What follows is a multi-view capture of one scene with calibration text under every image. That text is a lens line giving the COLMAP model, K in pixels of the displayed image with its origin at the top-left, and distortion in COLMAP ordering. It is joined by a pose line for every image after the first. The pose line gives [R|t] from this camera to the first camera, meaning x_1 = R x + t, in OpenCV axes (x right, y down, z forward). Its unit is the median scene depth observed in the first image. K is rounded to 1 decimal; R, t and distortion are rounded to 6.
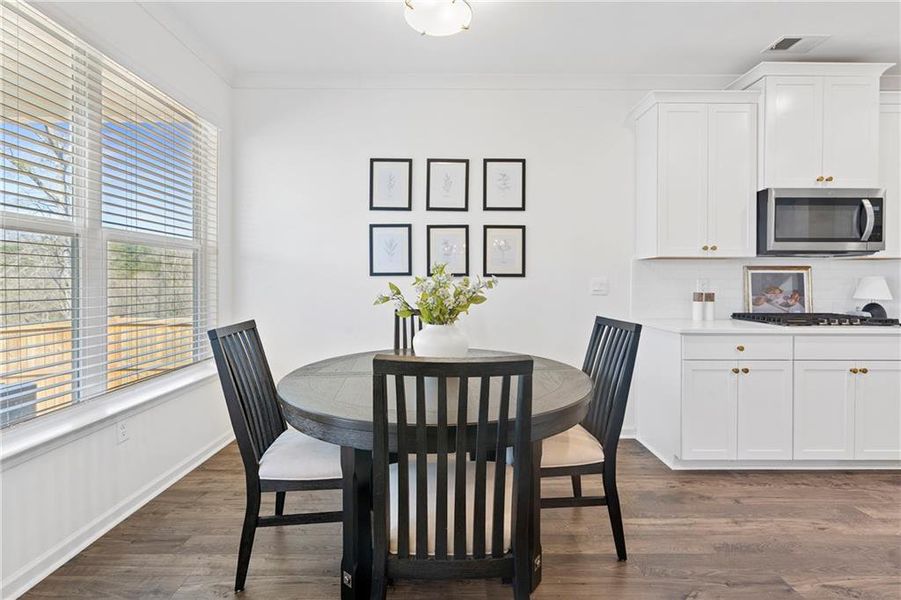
lens RADIAL K [[408.5, 0, 449.6], [0, 408.5, 283.9], [0, 0, 1]] dist [-0.004414, 0.001660]
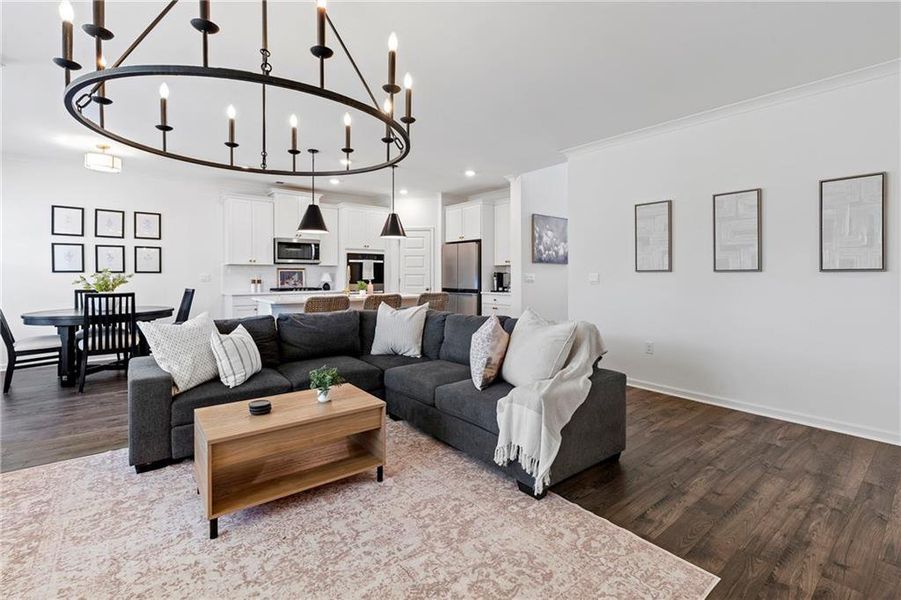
lens RADIAL K [[408.5, 0, 456.9], [0, 408.5, 278.2], [0, 0, 1]] dist [-0.004414, 0.001660]
pose [[0.769792, -0.009764, 0.638220, 0.025551], [0.010803, 0.999939, 0.002268, 0.019493], [-0.638203, 0.005149, 0.769851, -1.459130]]
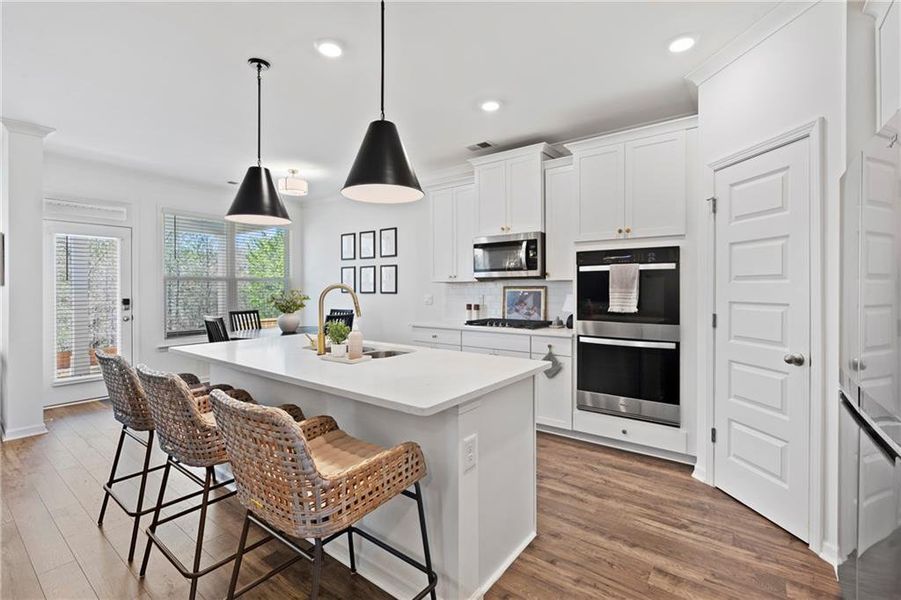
lens RADIAL K [[408.5, 0, 450.2], [0, 408.5, 290.4], [0, 0, 1]] dist [-0.004414, 0.001660]
pose [[0.793133, -0.003138, -0.609041, 1.463467], [-0.001577, 0.999973, -0.007206, -0.018945], [0.609047, 0.006676, 0.793106, -0.268875]]
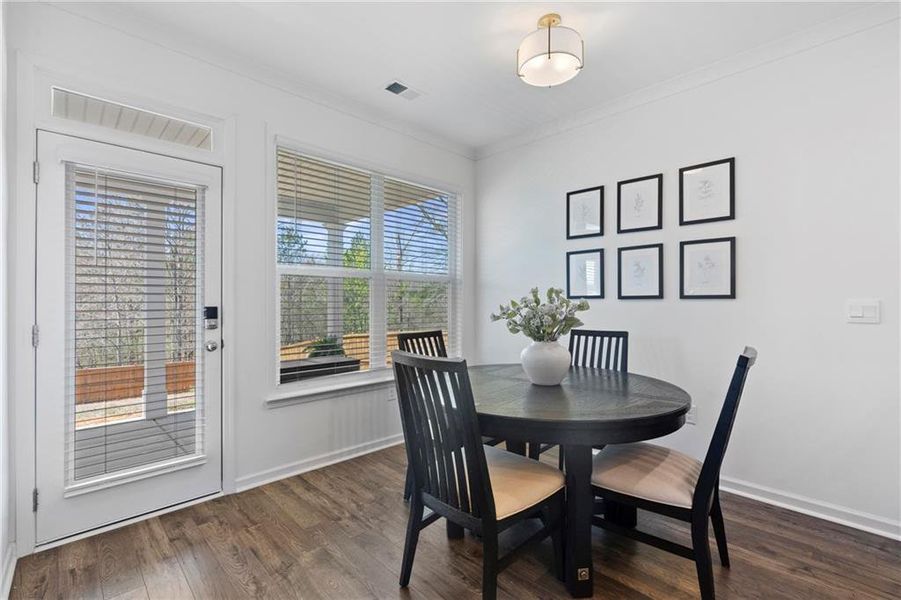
lens RADIAL K [[408.5, 0, 449.6], [0, 408.5, 299.9], [0, 0, 1]] dist [-0.004414, 0.001660]
pose [[0.693515, -0.007364, -0.720405, 0.382264], [-0.004844, 0.999877, -0.014884, 0.000624], [0.720426, 0.013812, 0.693394, 0.006606]]
